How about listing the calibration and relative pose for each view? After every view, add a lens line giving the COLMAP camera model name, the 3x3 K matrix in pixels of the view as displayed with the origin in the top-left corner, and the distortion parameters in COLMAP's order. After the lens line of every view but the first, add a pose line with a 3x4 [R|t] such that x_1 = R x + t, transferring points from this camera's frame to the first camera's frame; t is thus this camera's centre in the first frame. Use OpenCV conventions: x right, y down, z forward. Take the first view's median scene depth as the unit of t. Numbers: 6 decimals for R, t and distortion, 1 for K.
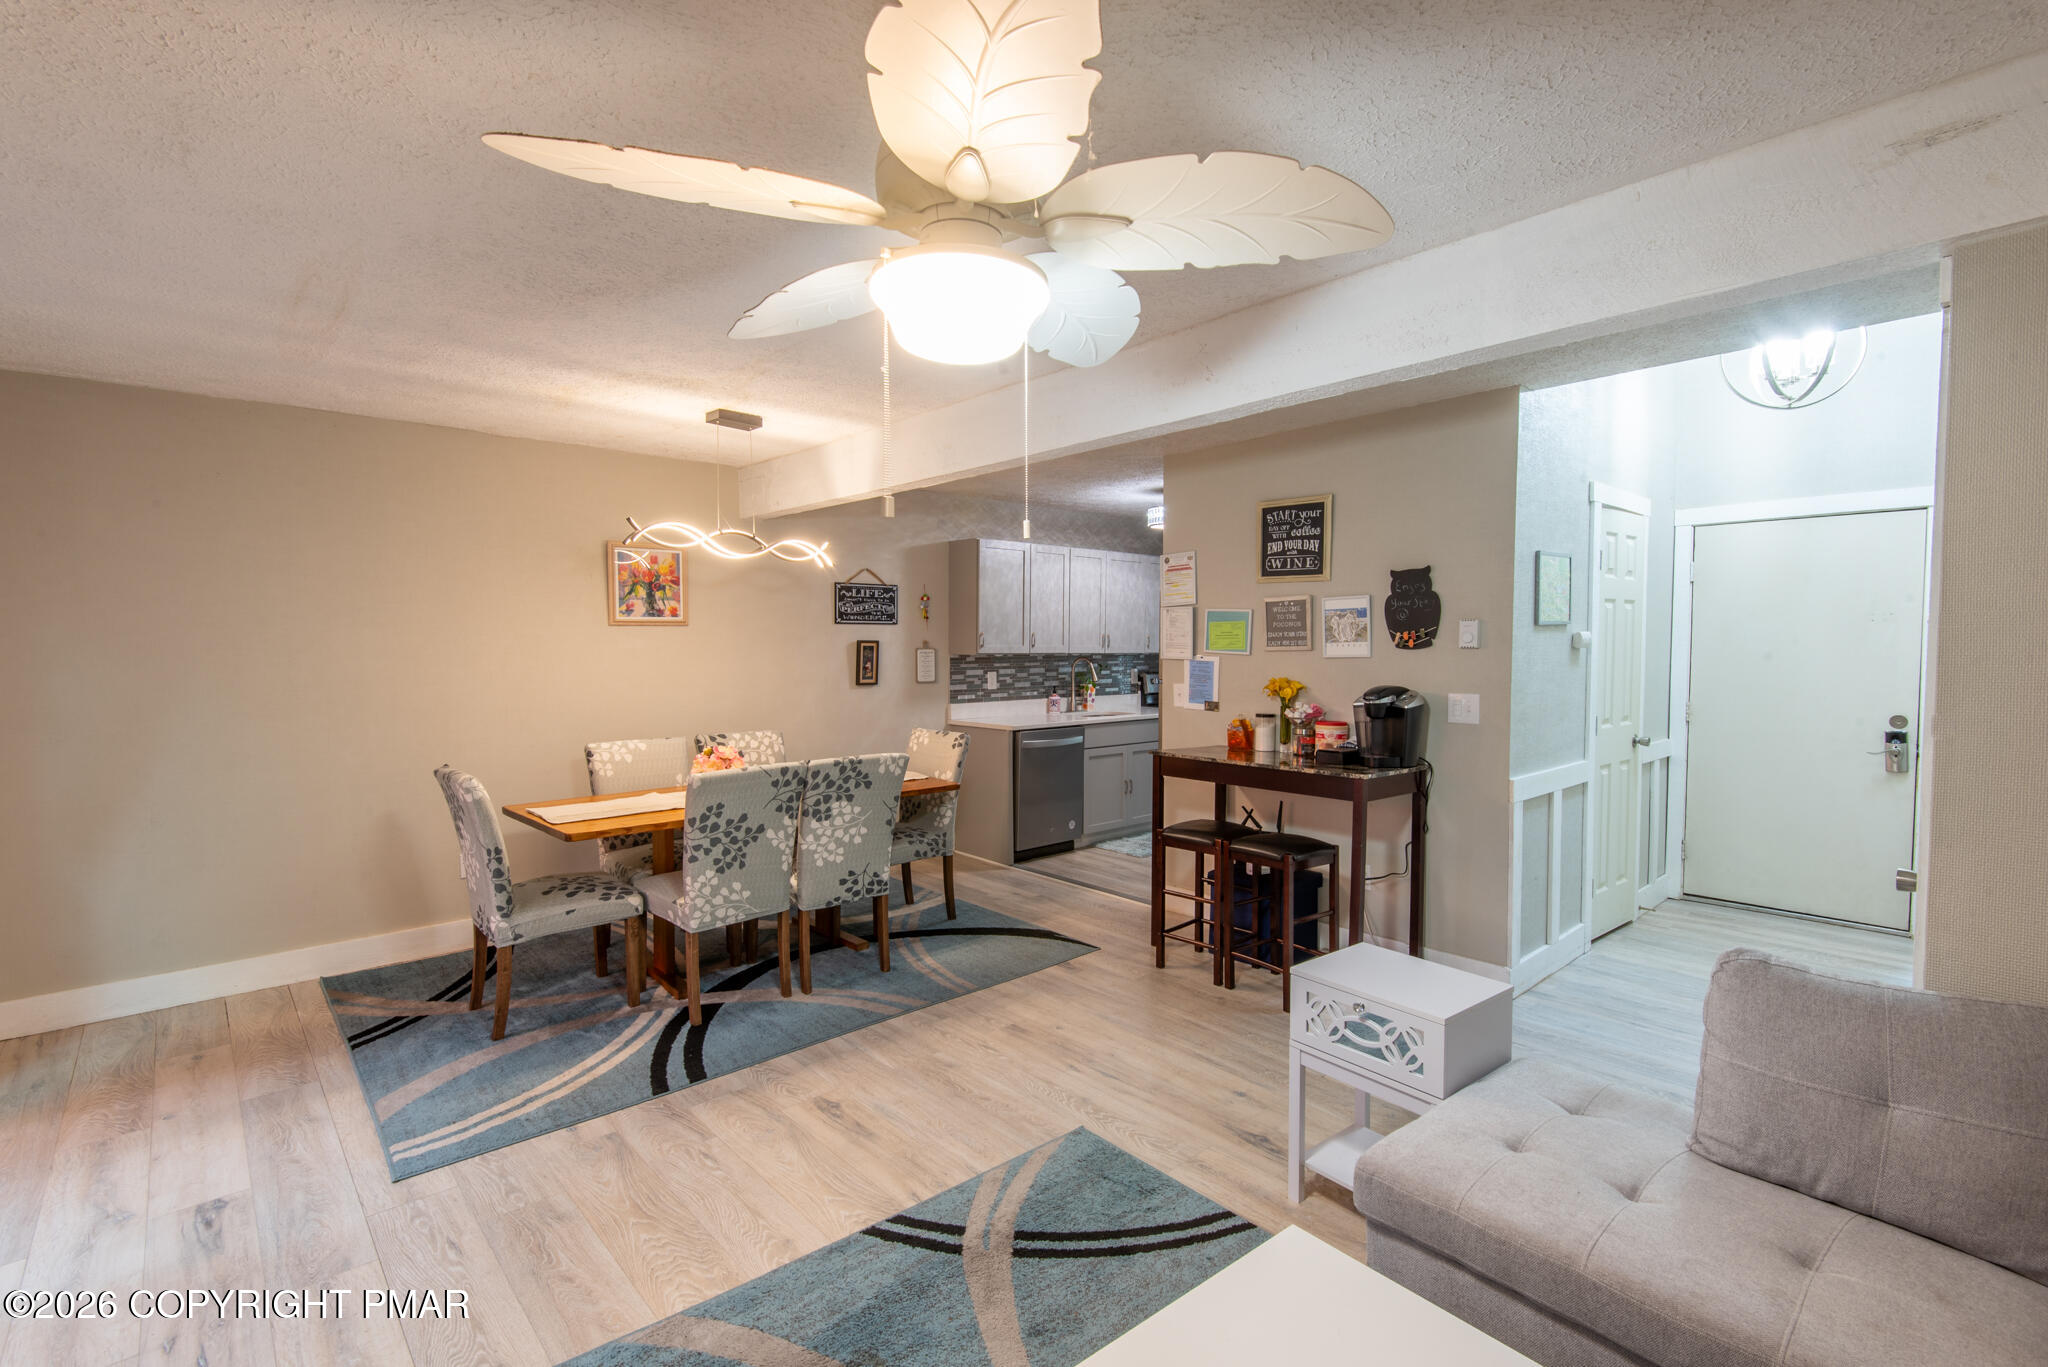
lens RADIAL K [[921.7, 0, 1024.0], [0, 921.7, 683.5], [0, 0, 1]] dist [0.001106, 0.000045]
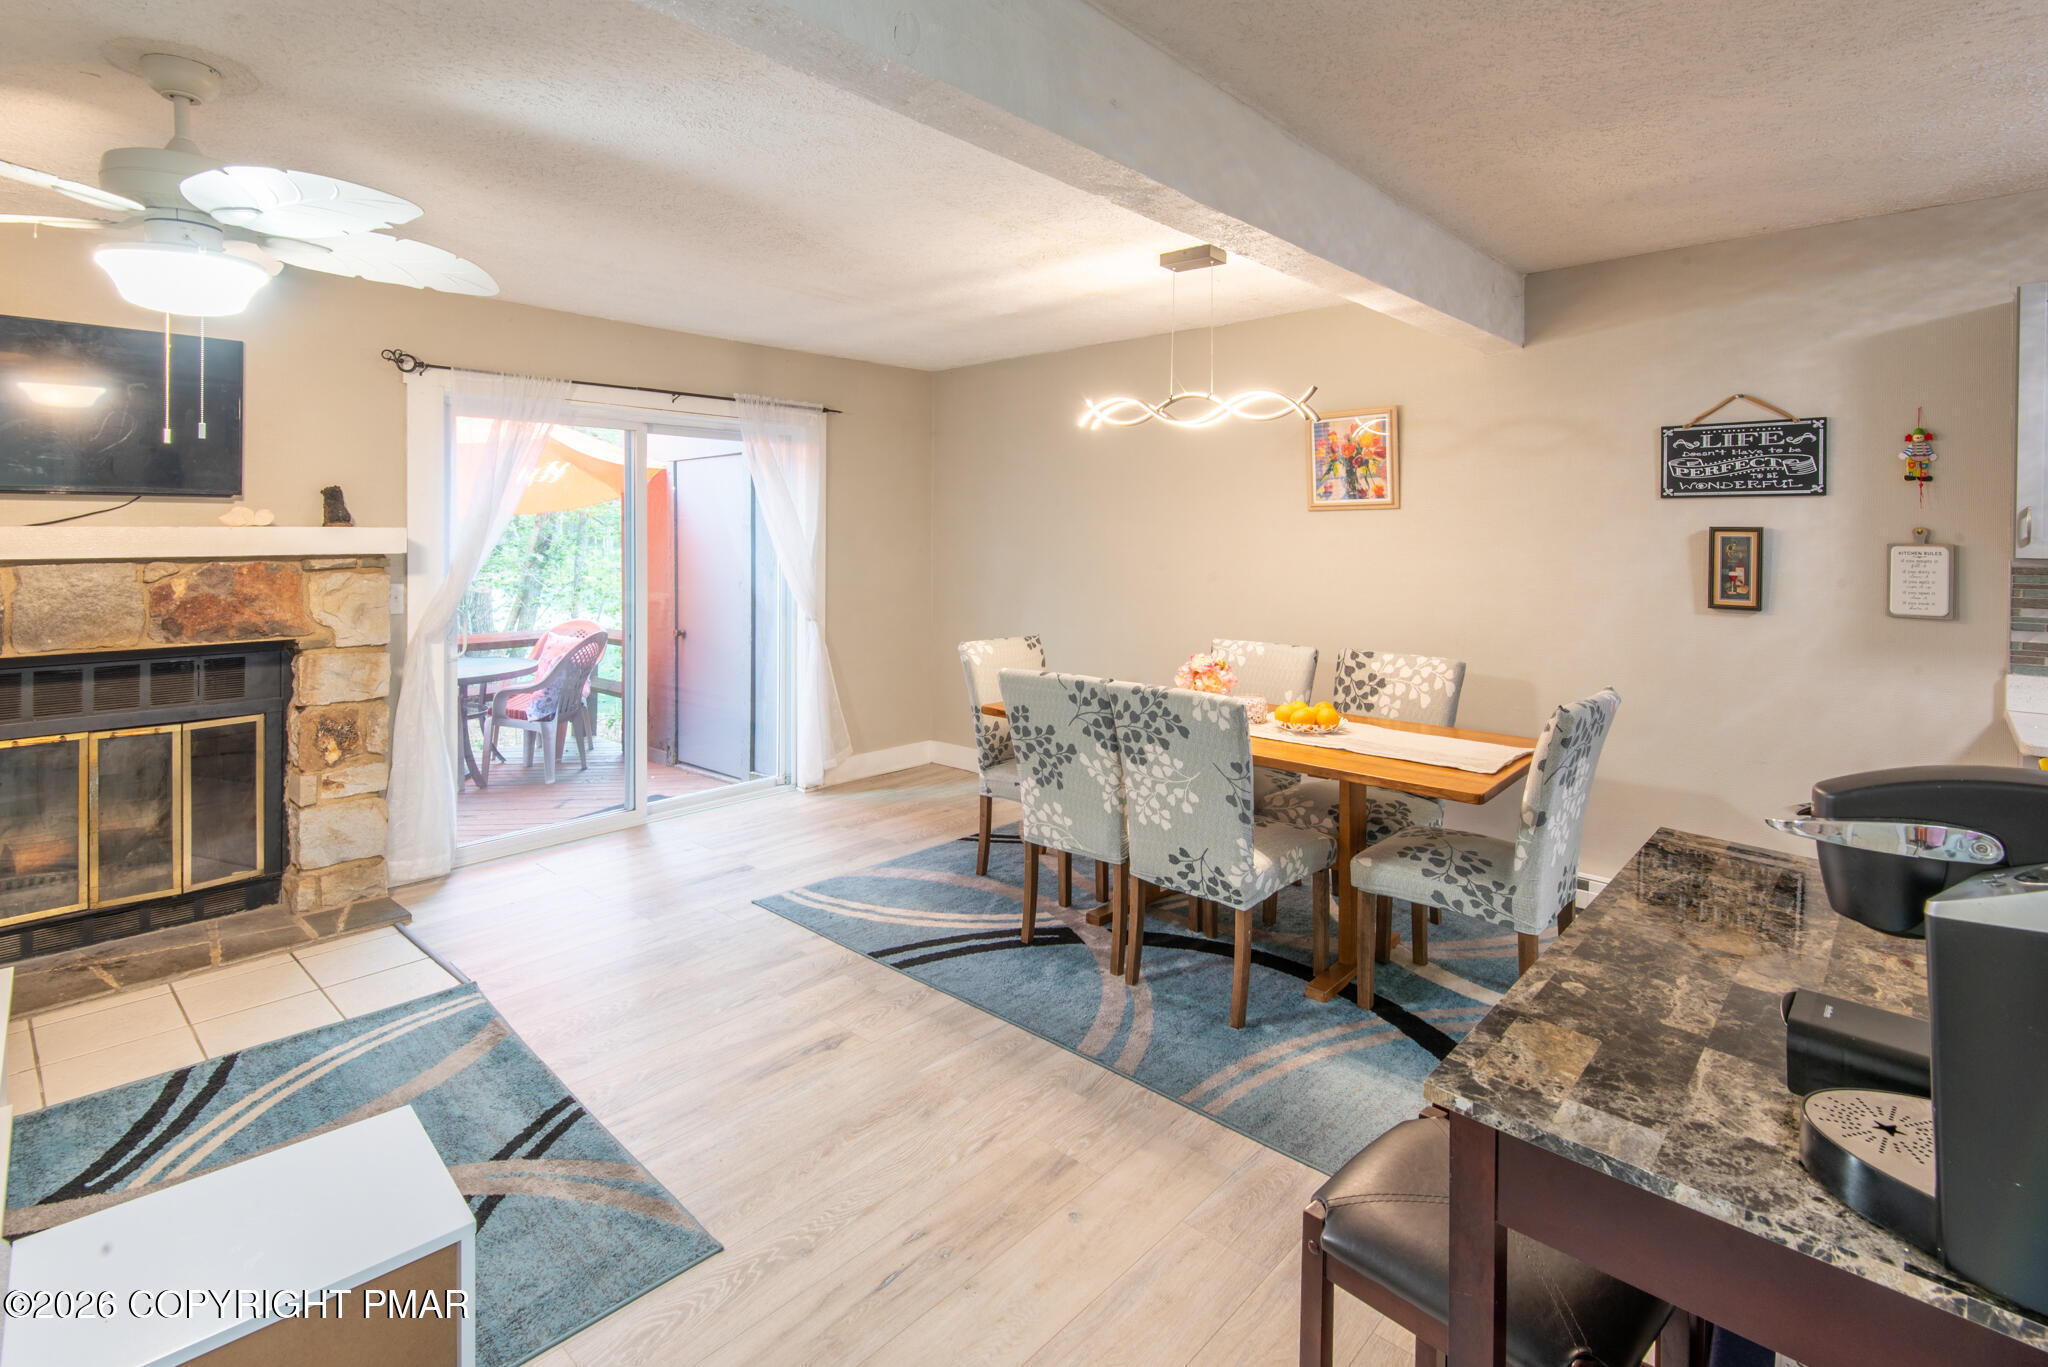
lens RADIAL K [[981.9, 0, 1016.2], [0, 981.9, 547.8], [0, 0, 1]] dist [0.017552, 0.000159]
pose [[0.080660, 0.017155, -0.996594, 0.562578], [-0.047426, 0.998785, 0.013355, -0.034083], [0.995613, 0.046188, 0.081375, 0.805862]]
